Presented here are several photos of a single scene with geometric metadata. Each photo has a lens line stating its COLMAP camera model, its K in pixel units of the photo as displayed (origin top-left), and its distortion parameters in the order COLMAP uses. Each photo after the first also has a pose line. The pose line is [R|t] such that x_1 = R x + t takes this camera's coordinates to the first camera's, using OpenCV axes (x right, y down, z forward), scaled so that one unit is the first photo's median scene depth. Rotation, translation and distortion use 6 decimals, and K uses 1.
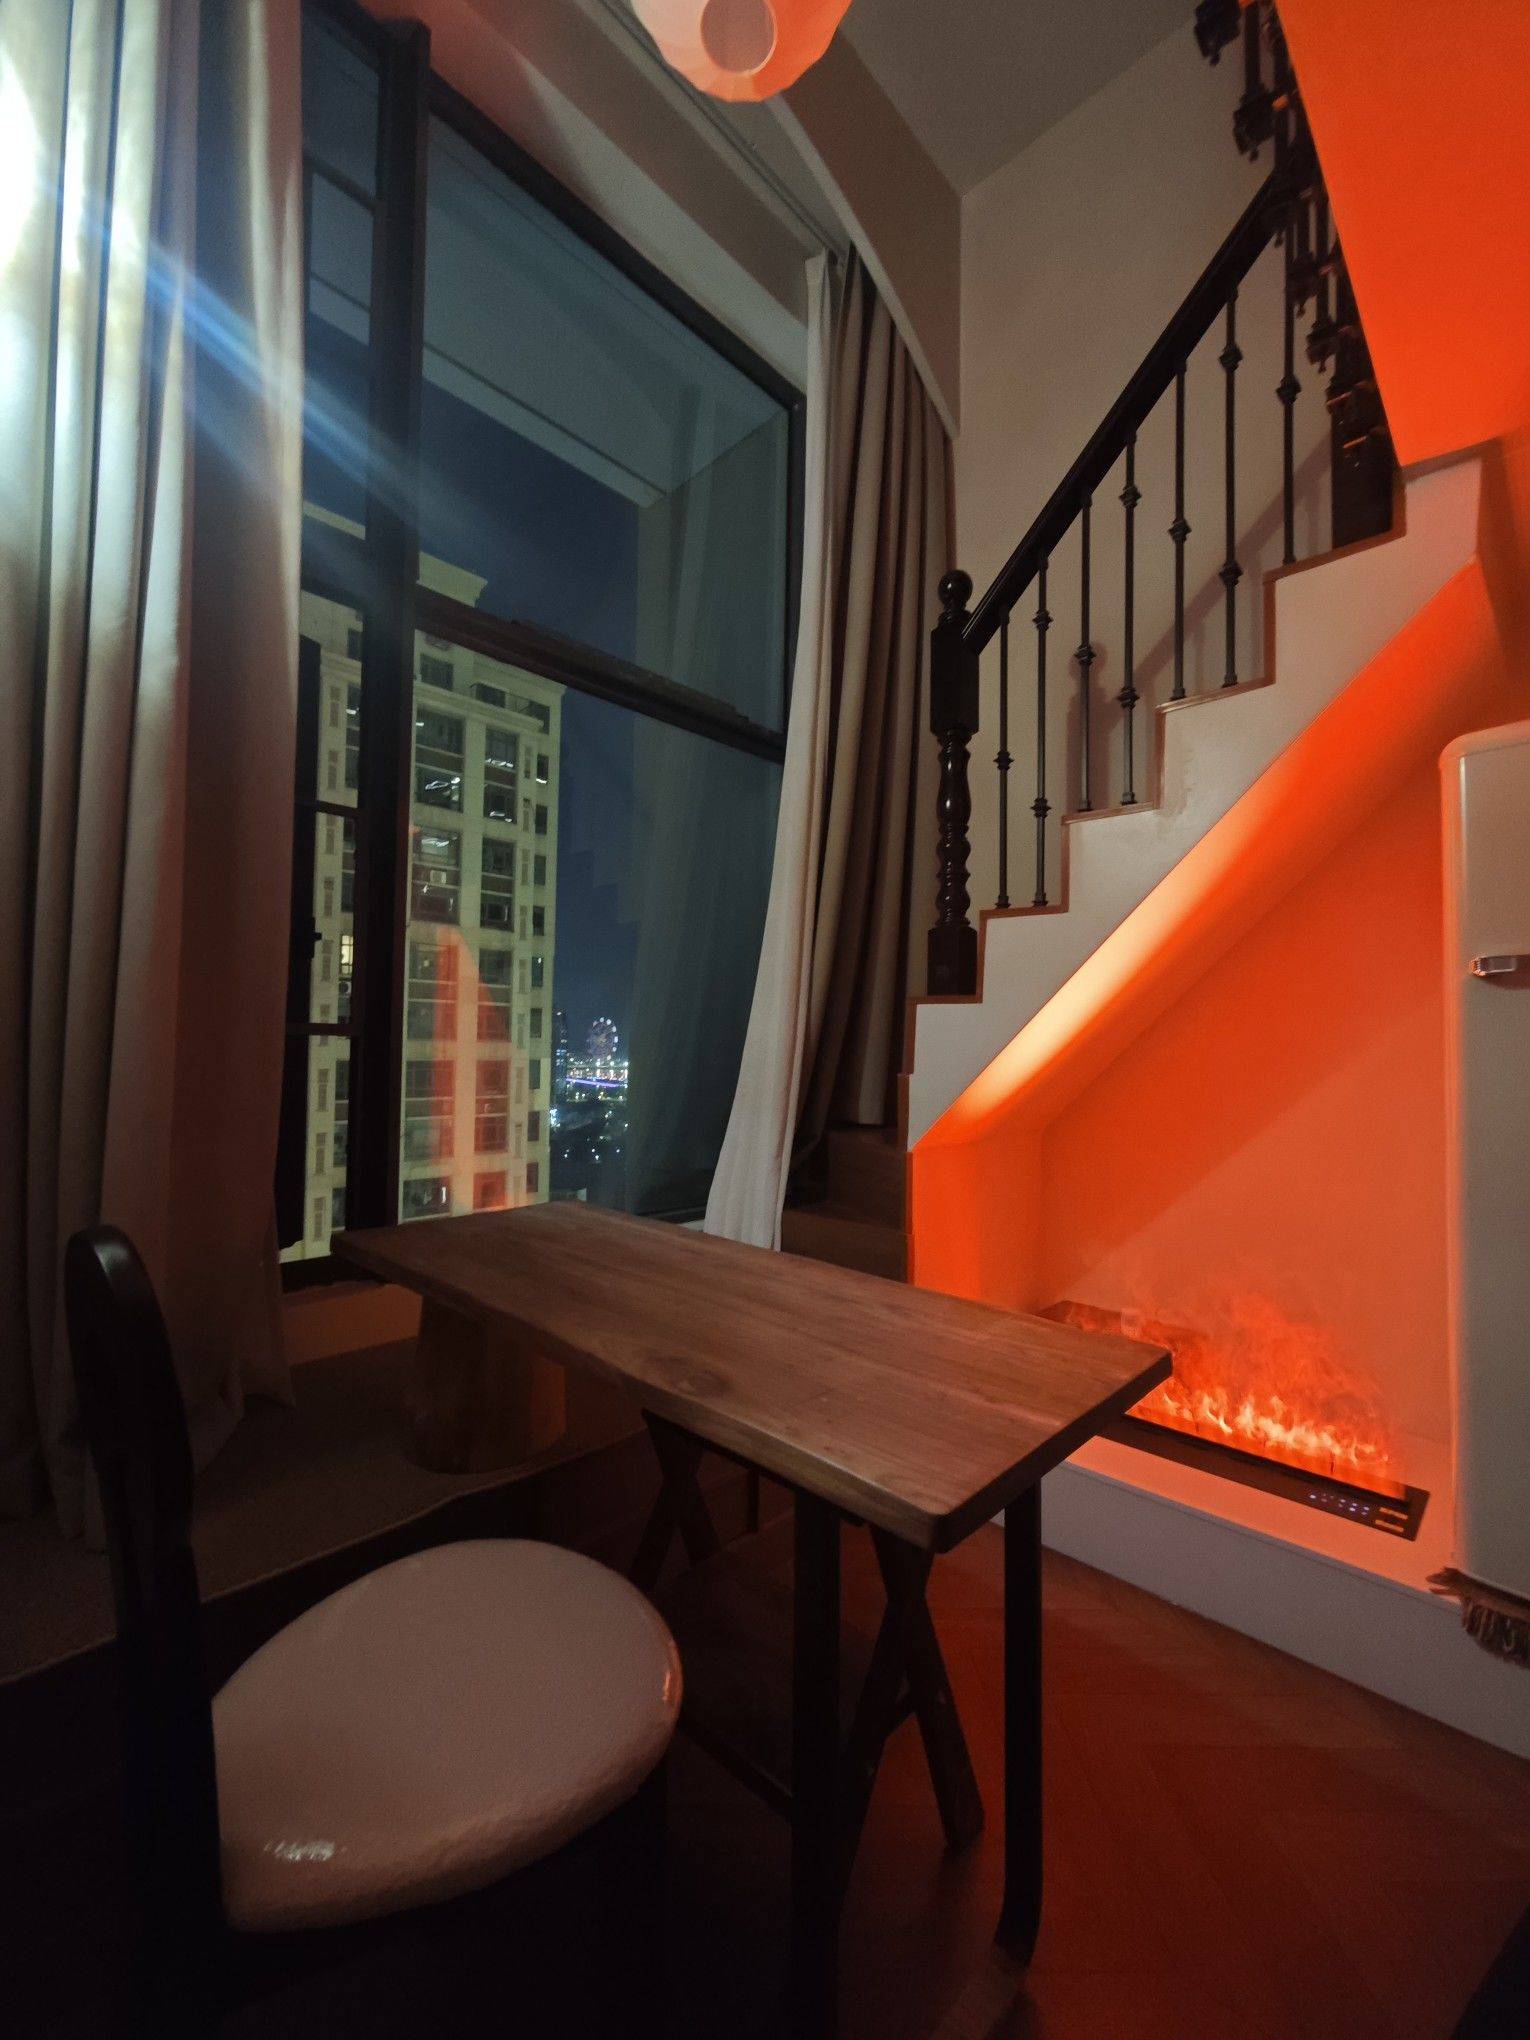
lens RADIAL K [[839.5, 0, 750.5], [0, 839.5, 1024.7], [0, 0, 1]] dist [-0.016350, 0.007495]
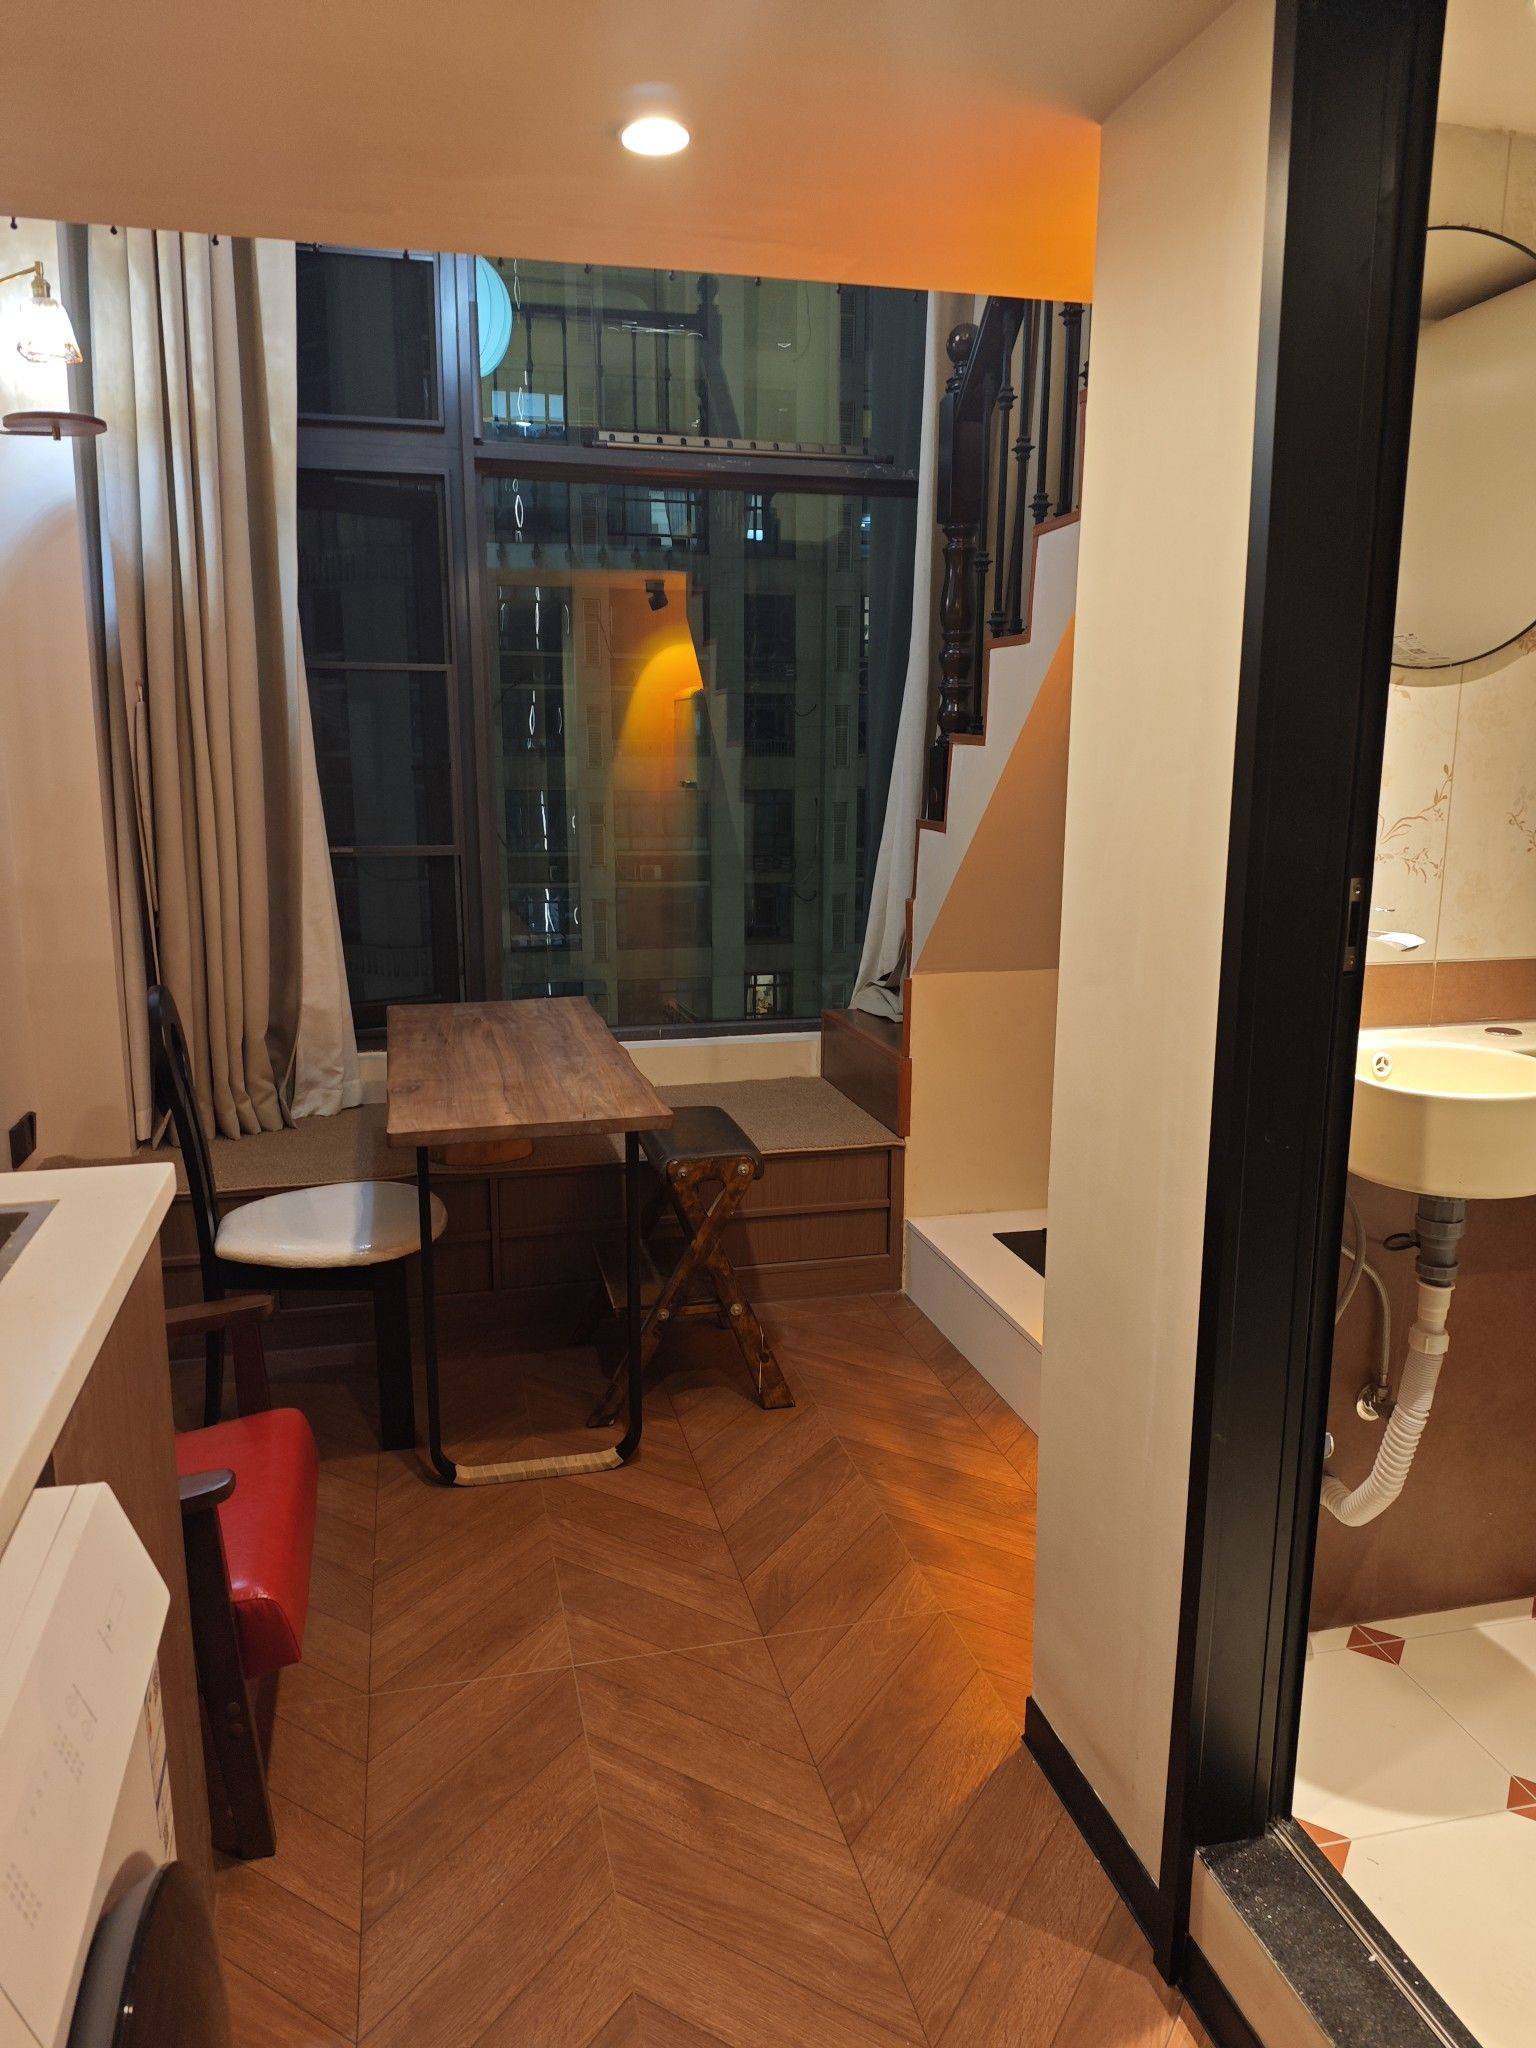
lens RADIAL K [[1391.5, 0, 769.3], [0, 1391.5, 1037.9], [0, 0, 1]] dist [0.035183, -0.062932]
pose [[0.851822, 0.093052, -0.515500, 0.917008], [0.025278, 0.975648, 0.217882, -0.145140], [0.523220, -0.198627, 0.828726, -0.478011]]
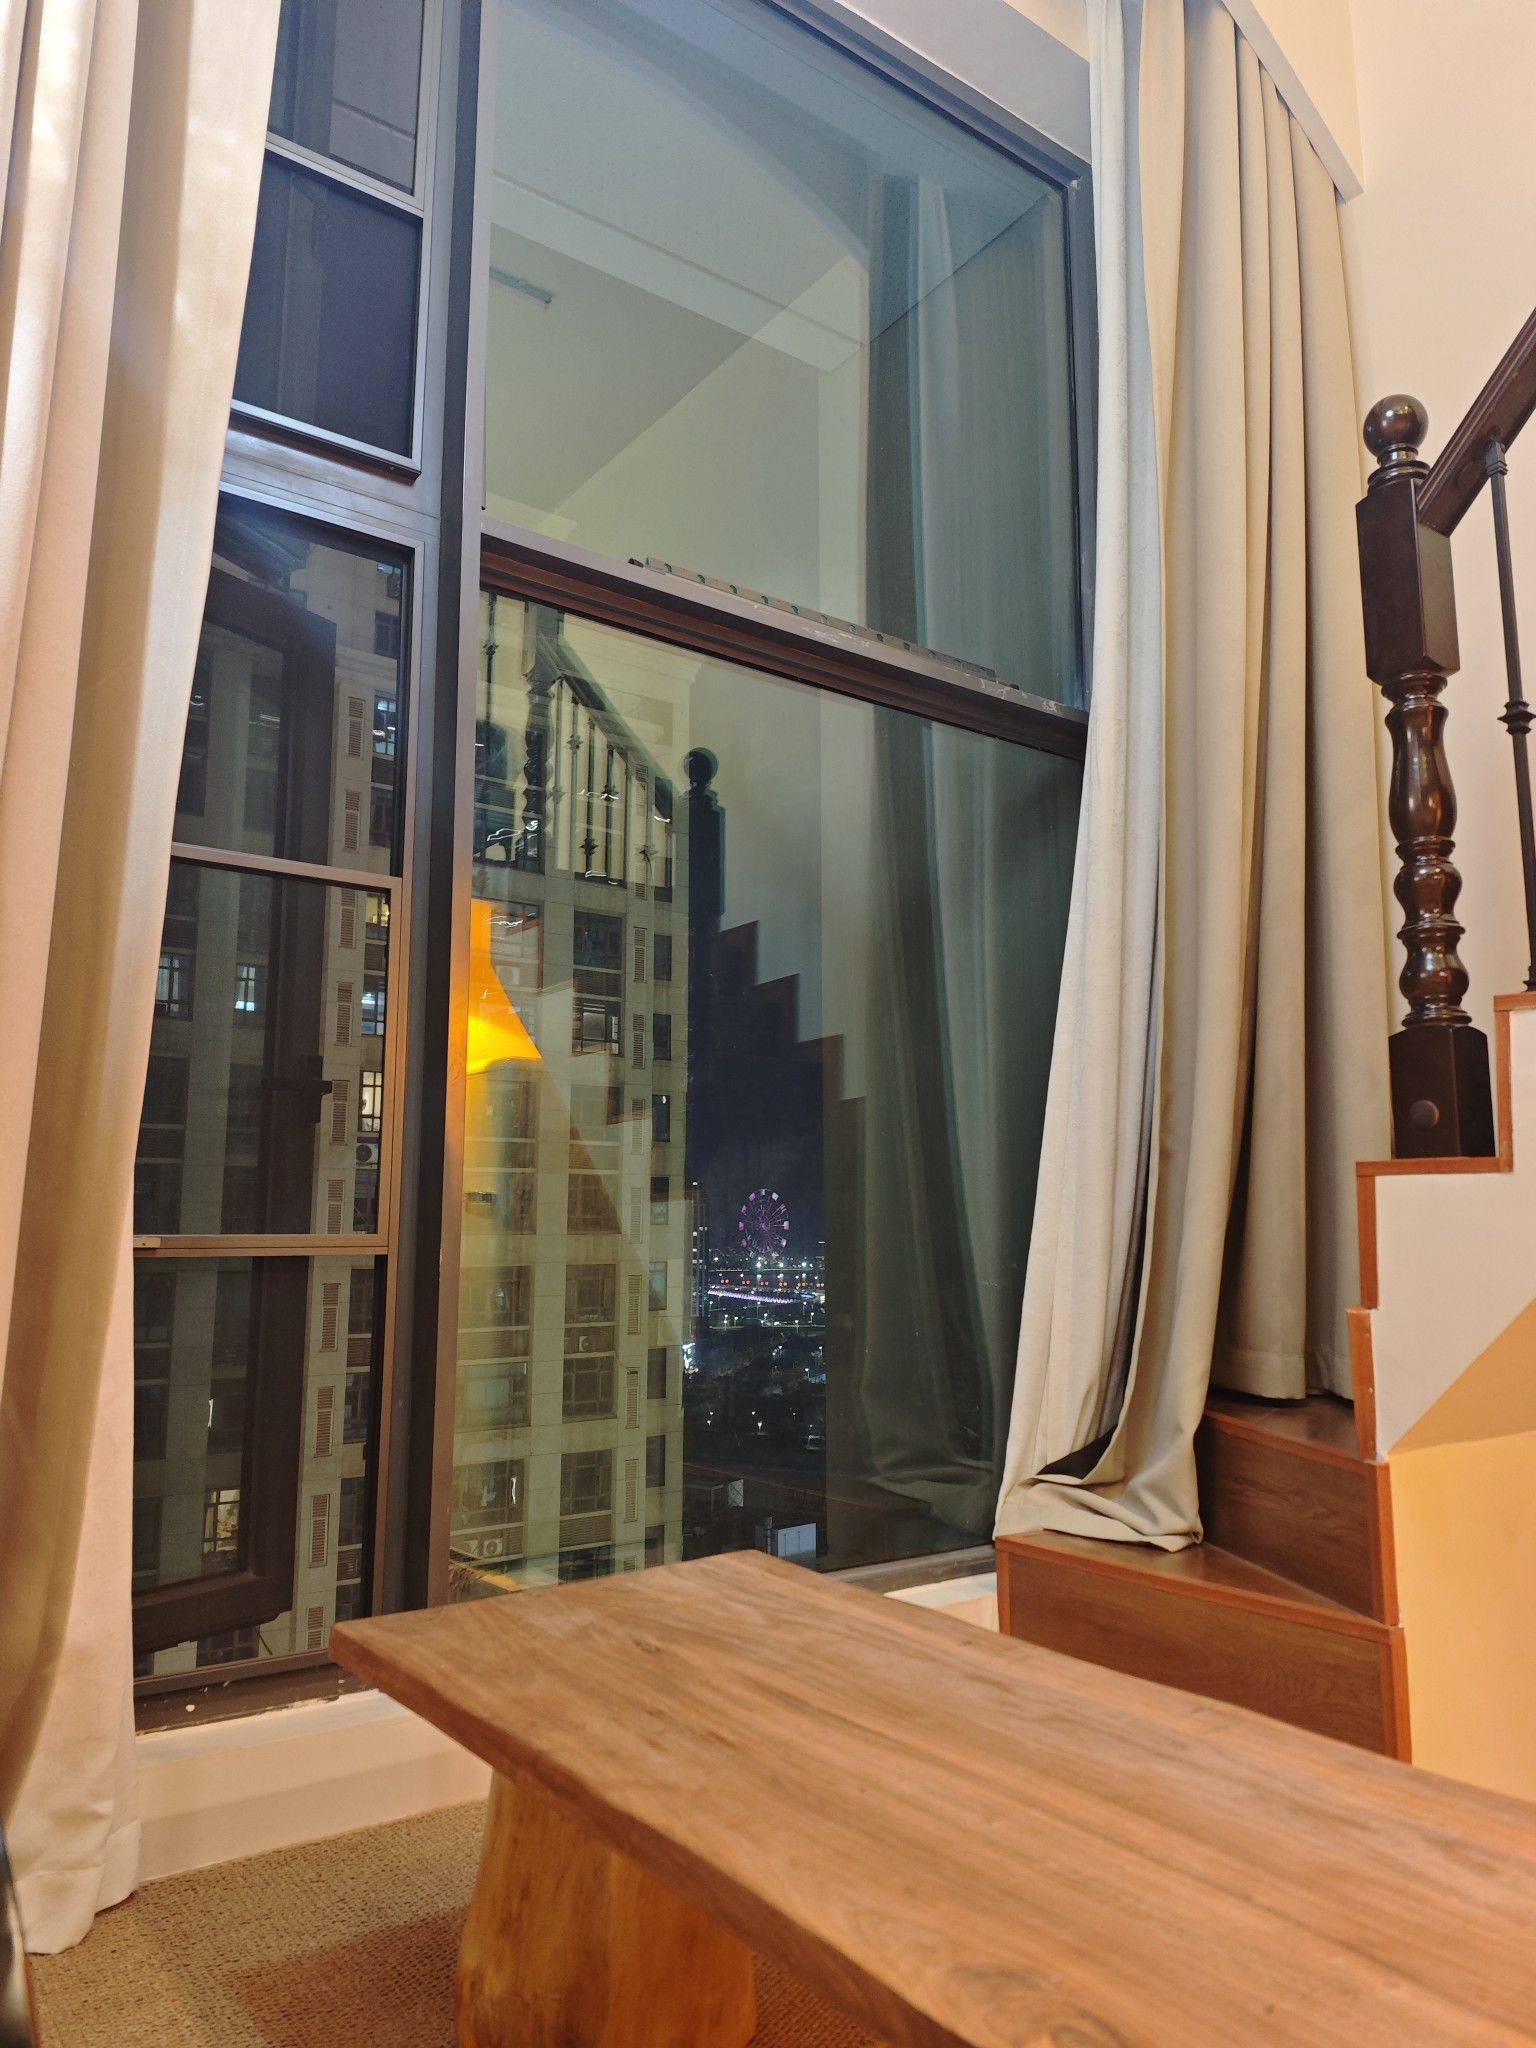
lens RADIAL K [[1391.5, 0, 769.3], [0, 1391.5, 1037.9], [0, 0, 1]] dist [0.035183, -0.062932]
pose [[0.985066, -0.040760, -0.167282, -0.030081], [0.021287, 0.992952, -0.116591, -0.016535], [0.170856, 0.111289, 0.978991, 0.060082]]
